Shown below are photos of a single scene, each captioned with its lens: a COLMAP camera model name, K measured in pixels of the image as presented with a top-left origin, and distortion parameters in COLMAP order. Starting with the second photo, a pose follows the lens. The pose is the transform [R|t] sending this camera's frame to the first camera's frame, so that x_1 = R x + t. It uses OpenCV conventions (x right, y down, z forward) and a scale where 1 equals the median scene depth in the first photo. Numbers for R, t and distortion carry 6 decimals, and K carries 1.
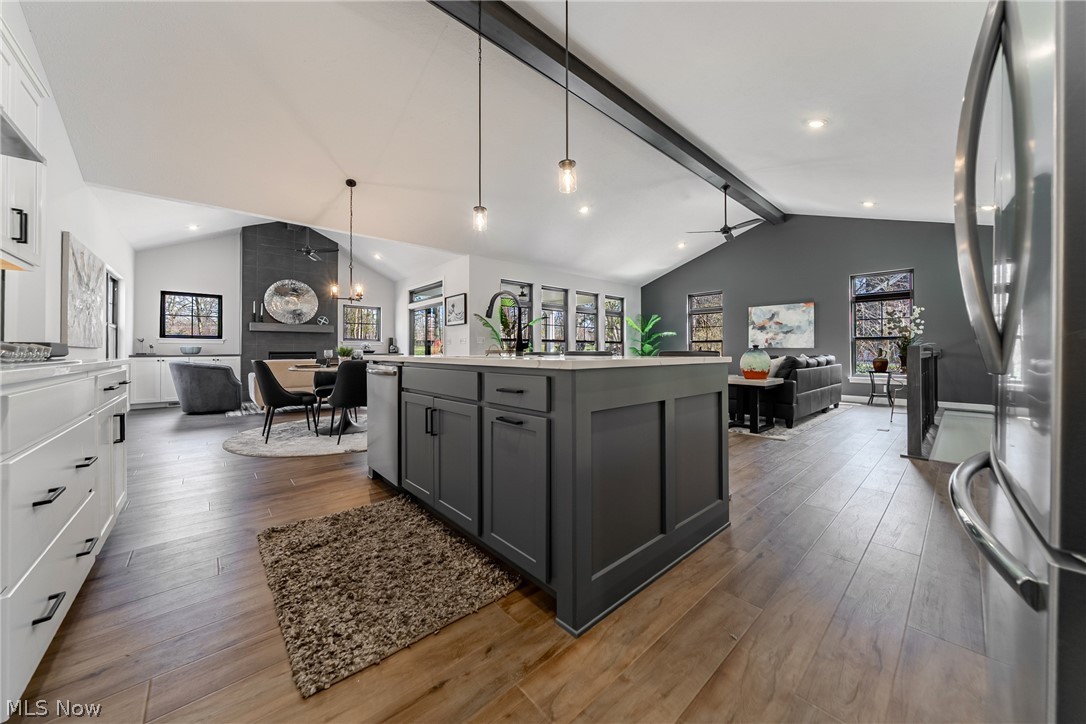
lens RADIAL K [[381.5, 0, 545.7], [0, 381.5, 346.8], [0, 0, 1]] dist [-0.002727, -0.000356]
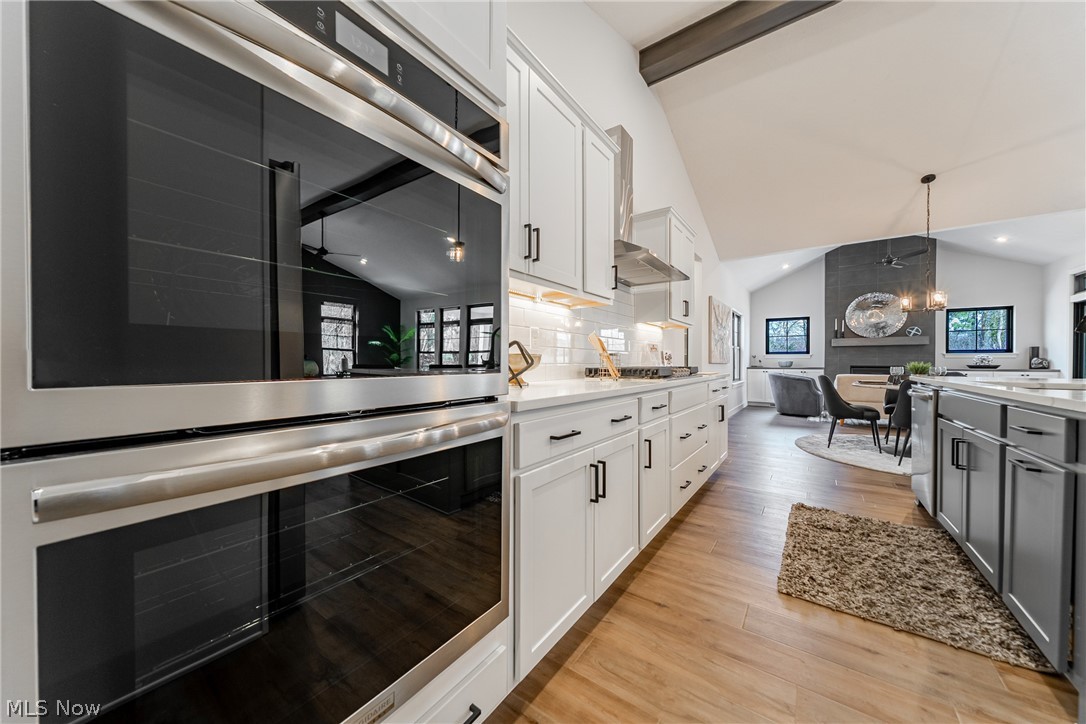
lens RADIAL K [[370.8, 0, 543.0], [0, 370.8, 362.0], [0, 0, 1]] dist [-0.000698, -0.000169]
pose [[0.211888, 0.002015, -0.977292, 0.191625], [0.009045, 0.999951, 0.004022, -0.019332], [0.977252, -0.009692, 0.211860, -0.085320]]
